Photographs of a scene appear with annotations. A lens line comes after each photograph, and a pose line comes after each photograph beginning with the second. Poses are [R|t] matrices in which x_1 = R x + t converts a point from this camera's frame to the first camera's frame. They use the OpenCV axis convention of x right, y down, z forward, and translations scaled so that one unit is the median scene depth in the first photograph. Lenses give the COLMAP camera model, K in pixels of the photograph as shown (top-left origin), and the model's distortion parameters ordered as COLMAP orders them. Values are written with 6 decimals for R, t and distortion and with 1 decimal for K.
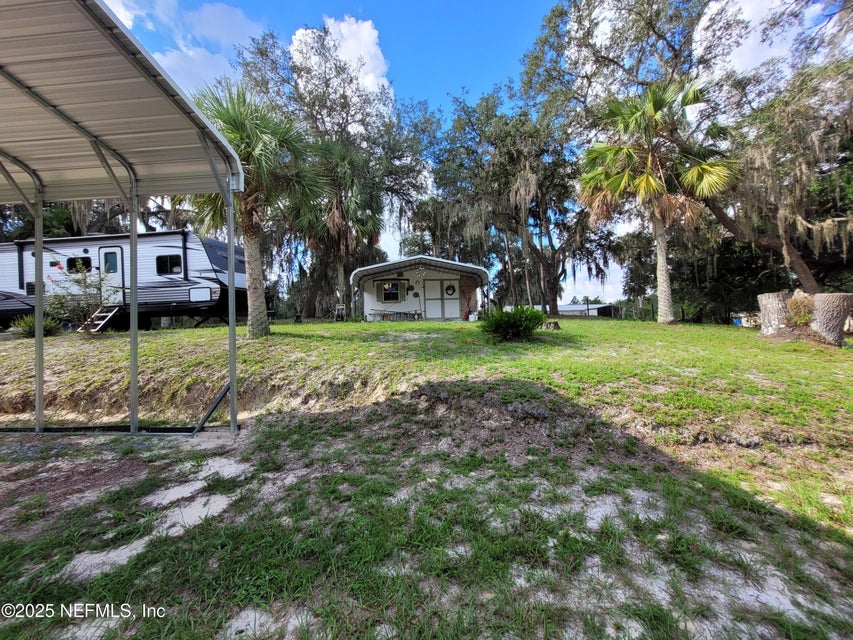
lens RADIAL K [[335.1, 0, 436.1], [0, 335.1, 312.1], [0, 0, 1]] dist [0.002031, 0.000295]
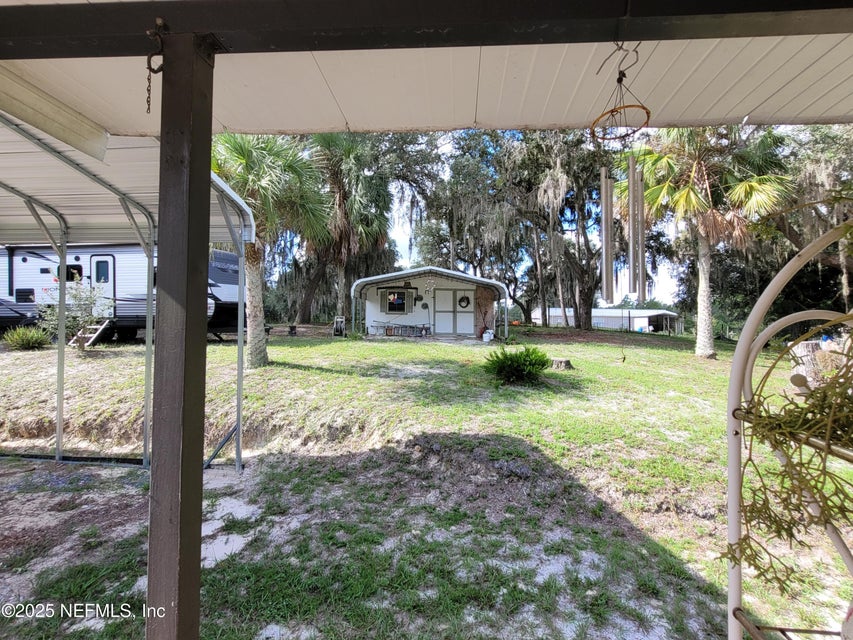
lens RADIAL K [[412.4, 0, 439.1], [0, 412.4, 307.8], [0, 0, 1]] dist [0.003137, -0.000234]
pose [[0.998571, 0.038173, -0.037408, 0.057535], [-0.037916, 0.999252, 0.007561, -0.180102], [0.037668, -0.006132, 0.999271, -0.261279]]
